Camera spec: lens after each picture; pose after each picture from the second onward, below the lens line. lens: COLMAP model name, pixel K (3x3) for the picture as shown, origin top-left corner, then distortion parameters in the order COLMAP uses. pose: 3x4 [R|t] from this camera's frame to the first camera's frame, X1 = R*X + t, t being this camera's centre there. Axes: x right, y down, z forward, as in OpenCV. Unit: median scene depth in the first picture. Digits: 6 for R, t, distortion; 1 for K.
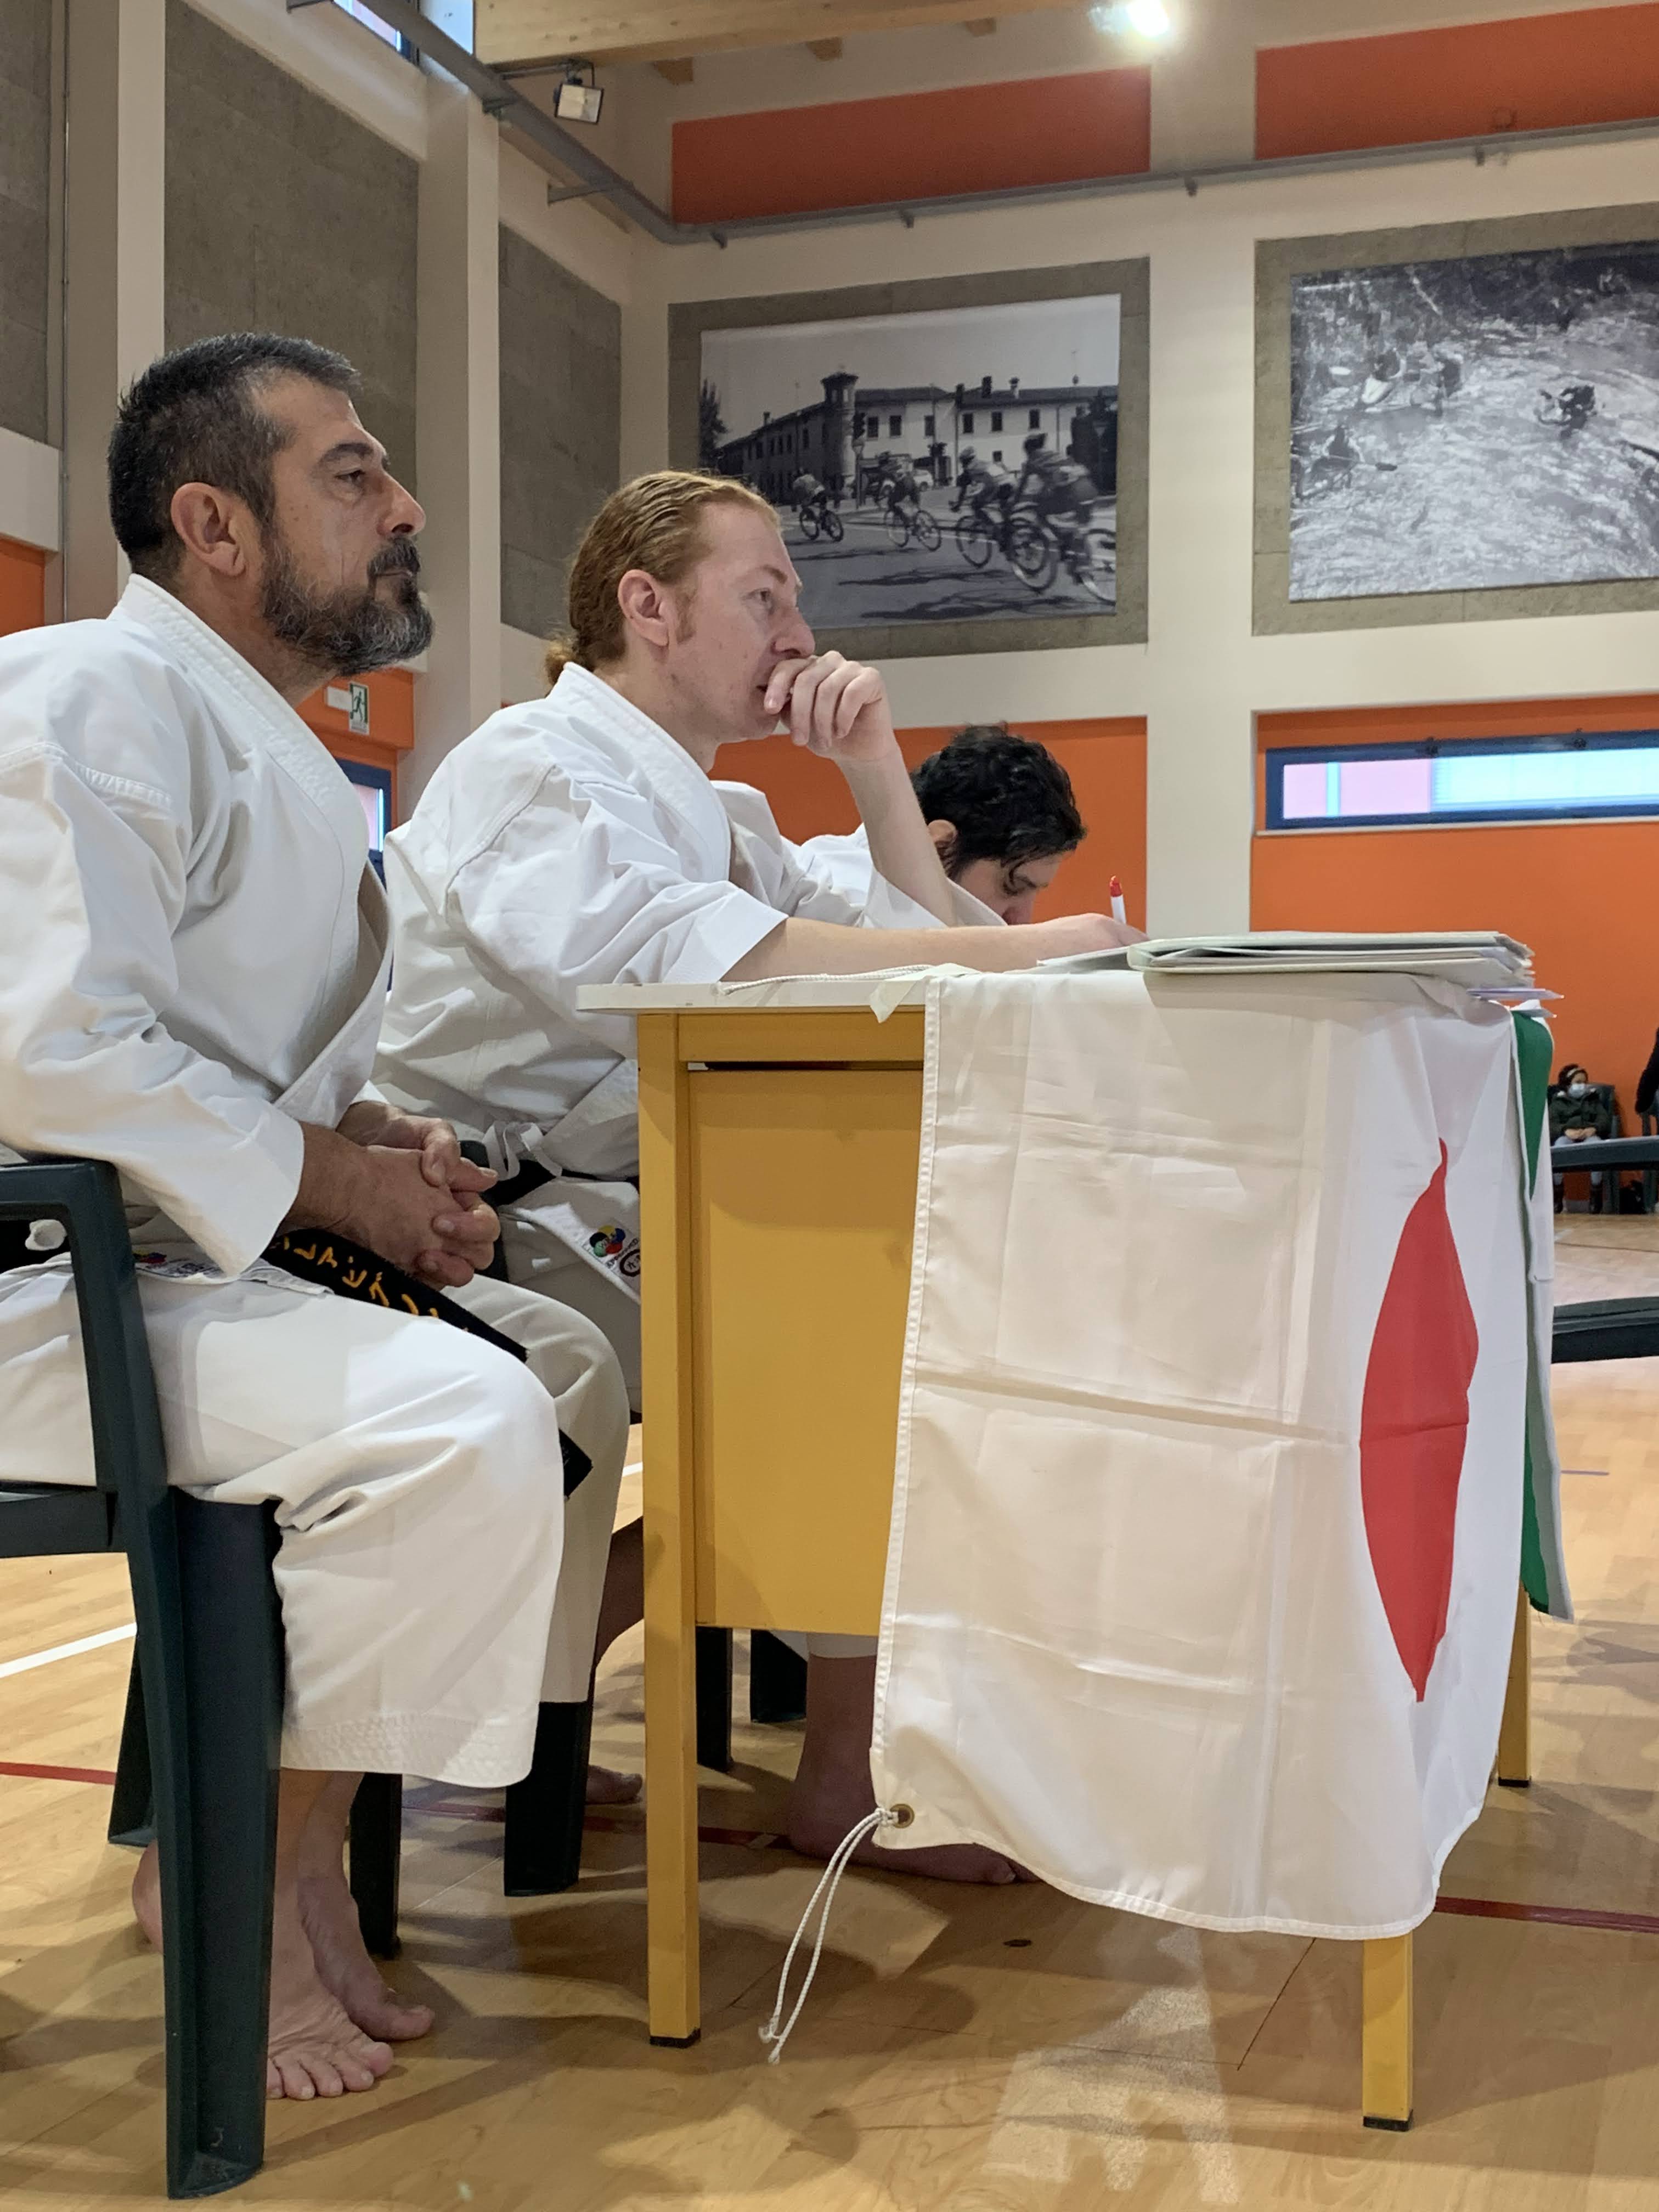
lens RADIAL K [[2735.2, 0, 829.5], [0, 2735.2, 1106.0], [0, 0, 1]] dist [0.199485, -0.541653]
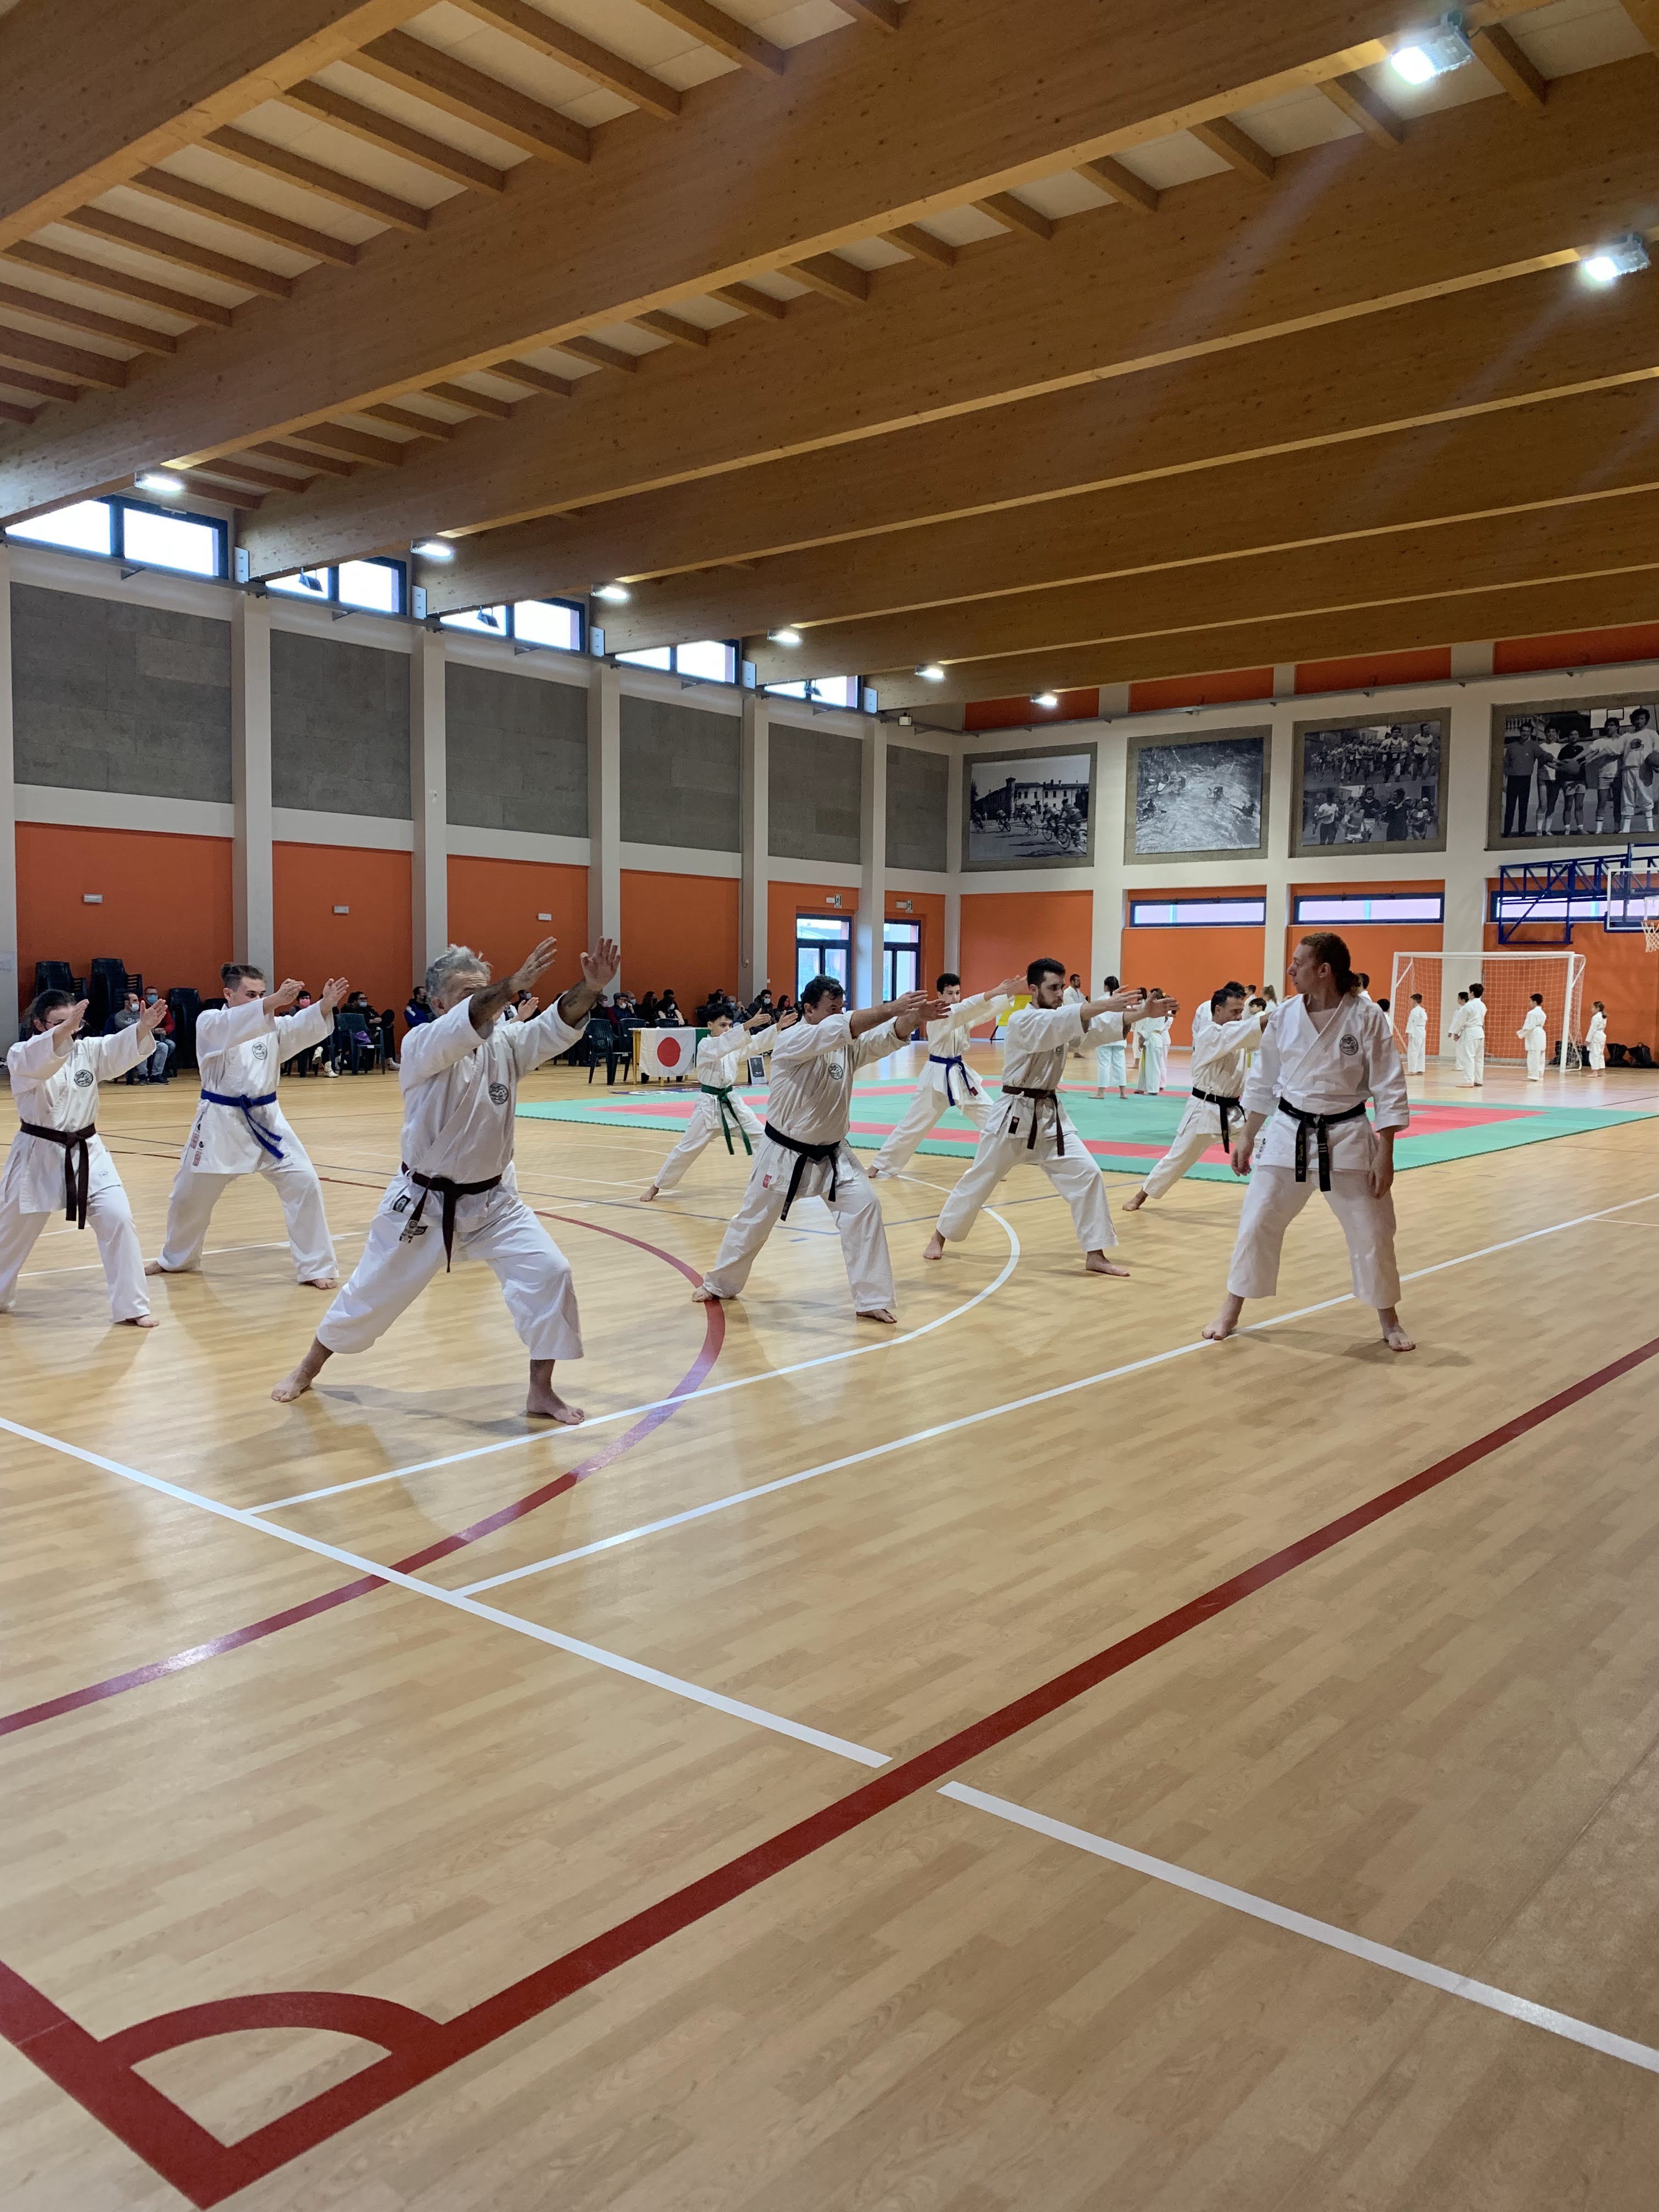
lens RADIAL K [[1715.4, 0, 829.5], [0, 1715.4, 1106.0], [0, 0, 1]] dist [0.115324, -0.224508]
pose [[0.932103, 0.034518, -0.360544, 0.545290], [-0.007277, 0.997032, 0.076642, -0.044492], [0.362120, -0.068815, 0.929588, -0.938650]]
